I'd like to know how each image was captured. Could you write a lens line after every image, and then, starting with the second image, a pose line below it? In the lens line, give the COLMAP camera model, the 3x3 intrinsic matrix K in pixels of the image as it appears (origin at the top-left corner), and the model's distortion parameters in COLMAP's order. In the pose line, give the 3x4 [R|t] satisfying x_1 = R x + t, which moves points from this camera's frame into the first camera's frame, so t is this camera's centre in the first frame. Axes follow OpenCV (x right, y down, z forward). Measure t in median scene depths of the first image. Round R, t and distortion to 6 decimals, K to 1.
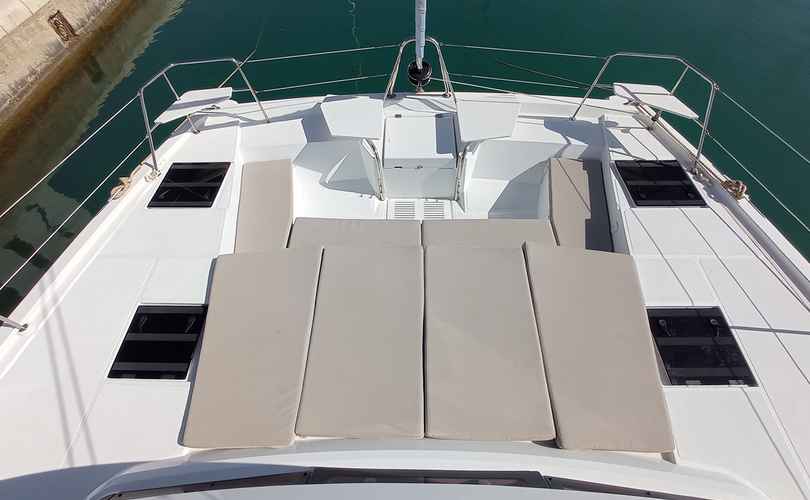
lens RADIAL K [[345.5, 0, 405.0], [0, 345.5, 250.0], [0, 0, 1]] dist [-0.009664, 0.000551]
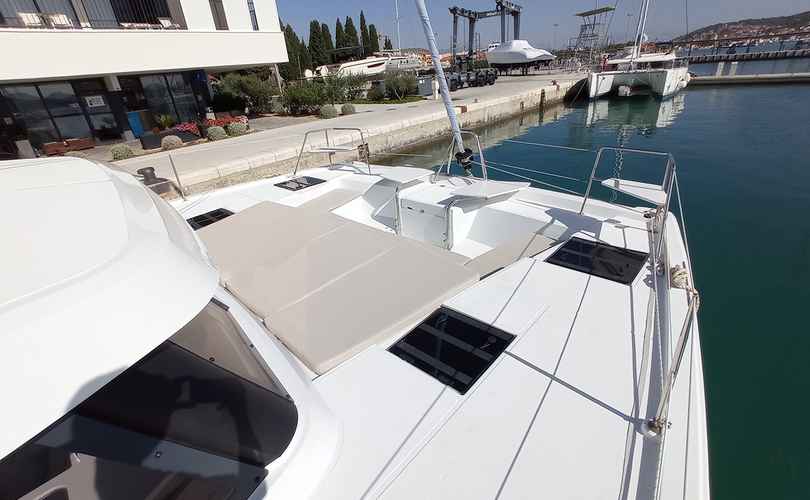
lens RADIAL K [[345.5, 0, 405.0], [0, 345.5, 250.0], [0, 0, 1]] dist [-0.009664, 0.000551]
pose [[0.754783, 0.277626, -0.594329, 0.823493], [-0.512276, 0.815376, -0.269695, 0.256397], [0.409727, 0.508021, 0.757653, 0.116619]]
